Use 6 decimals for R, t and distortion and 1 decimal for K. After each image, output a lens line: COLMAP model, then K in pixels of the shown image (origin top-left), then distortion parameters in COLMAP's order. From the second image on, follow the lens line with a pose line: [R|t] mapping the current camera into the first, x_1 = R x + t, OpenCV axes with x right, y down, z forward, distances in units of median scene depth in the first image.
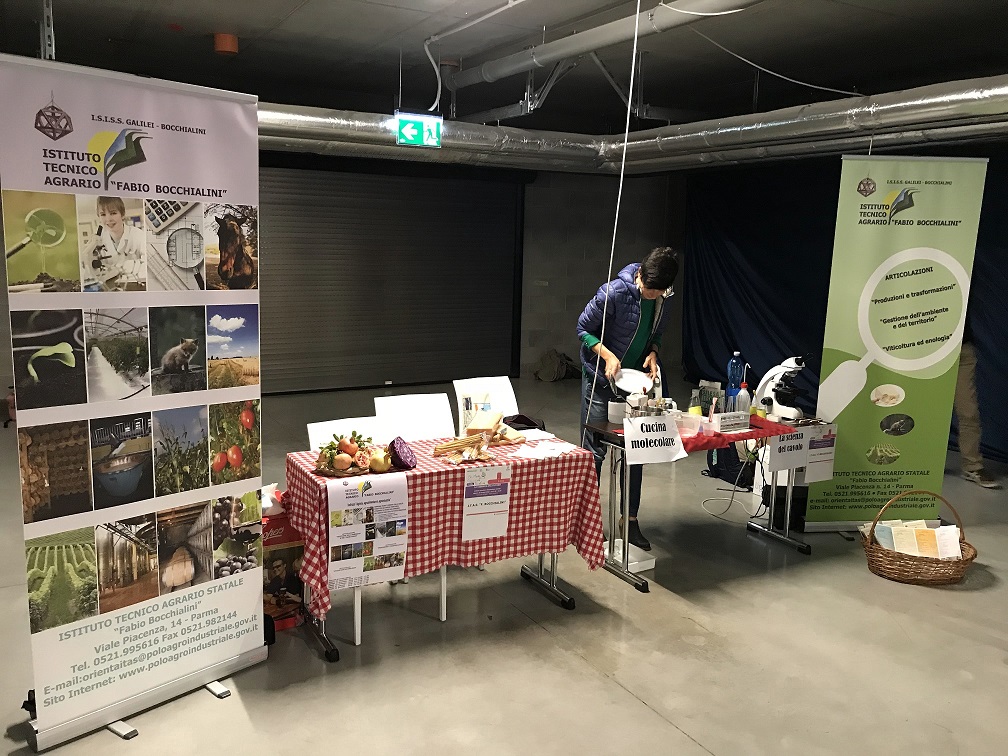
lens RADIAL K [[827.3, 0, 504.0], [0, 827.3, 378.0], [0, 0, 1]] dist [0.009761, 0.007624]
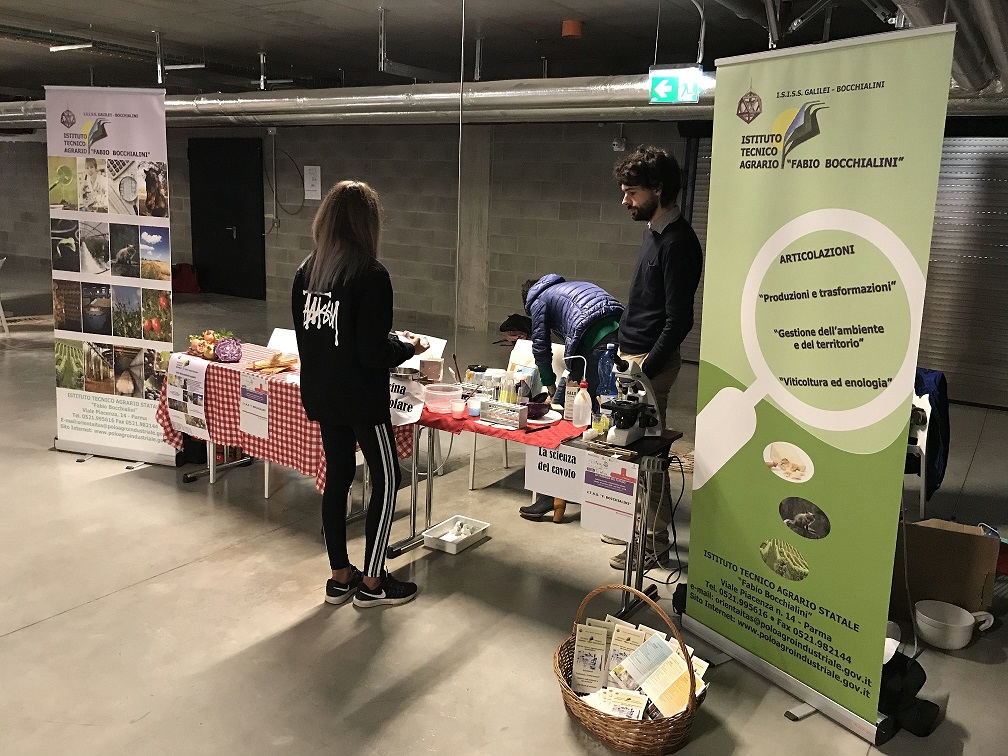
lens RADIAL K [[827.3, 0, 504.0], [0, 827.3, 378.0], [0, 0, 1]] dist [0.009761, 0.007624]
pose [[0.457072, 0.189241, -0.869065, 1.376488], [-0.178644, 0.976724, 0.118728, -0.112044], [0.871304, 0.100986, 0.480240, 0.846987]]
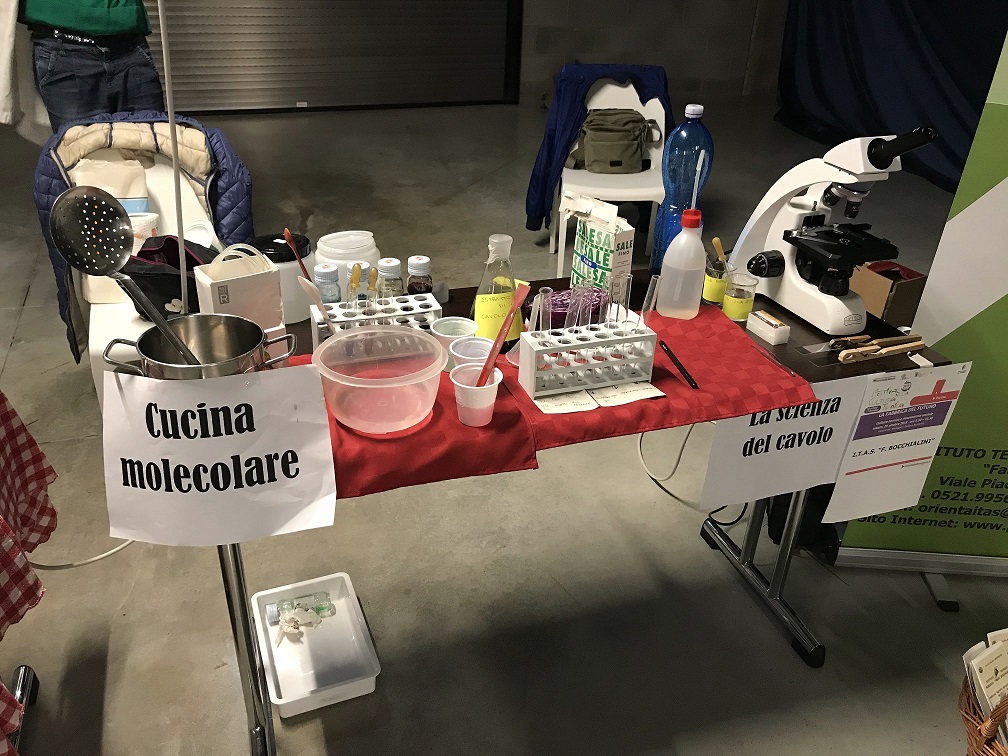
lens RADIAL K [[827.3, 0, 504.0], [0, 827.3, 378.0], [0, 0, 1]] dist [0.009761, 0.007624]
pose [[0.985538, 0.092200, -0.142174, 0.403997], [-0.039061, 0.940031, 0.338846, -0.058596], [0.164889, -0.328392, 0.930038, 1.001422]]
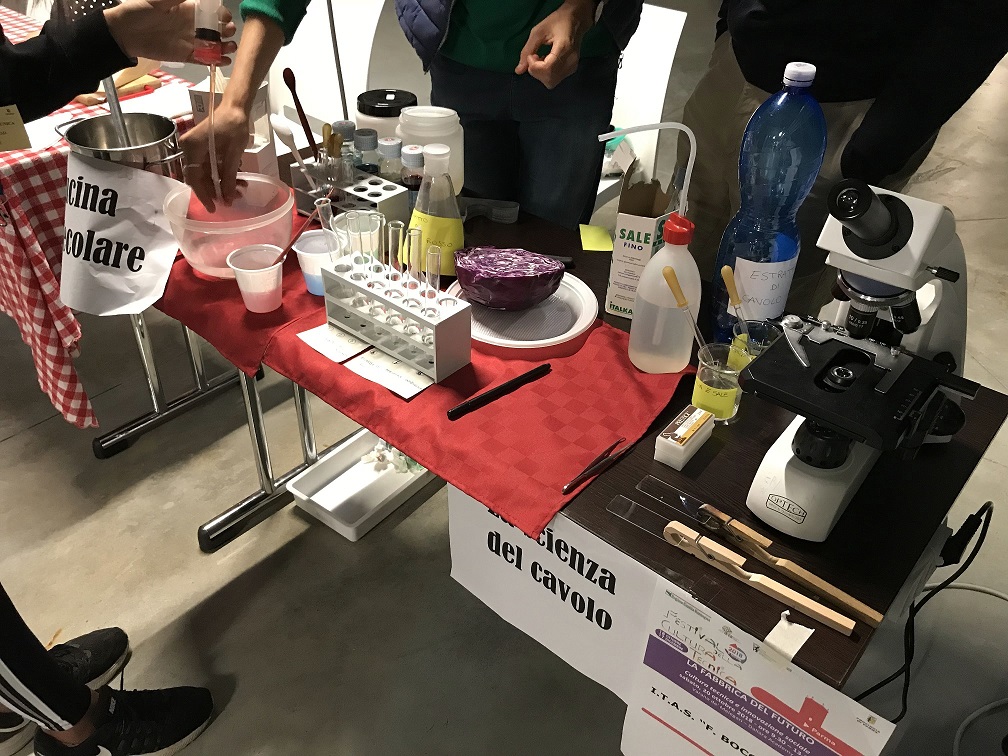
lens RADIAL K [[827.3, 0, 504.0], [0, 827.3, 378.0], [0, 0, 1]] dist [0.009761, 0.007624]
pose [[0.359294, 0.548650, -0.754911, 0.673969], [-0.167339, 0.833693, 0.526263, -0.092281], [0.918099, -0.062757, 0.391352, 1.310093]]
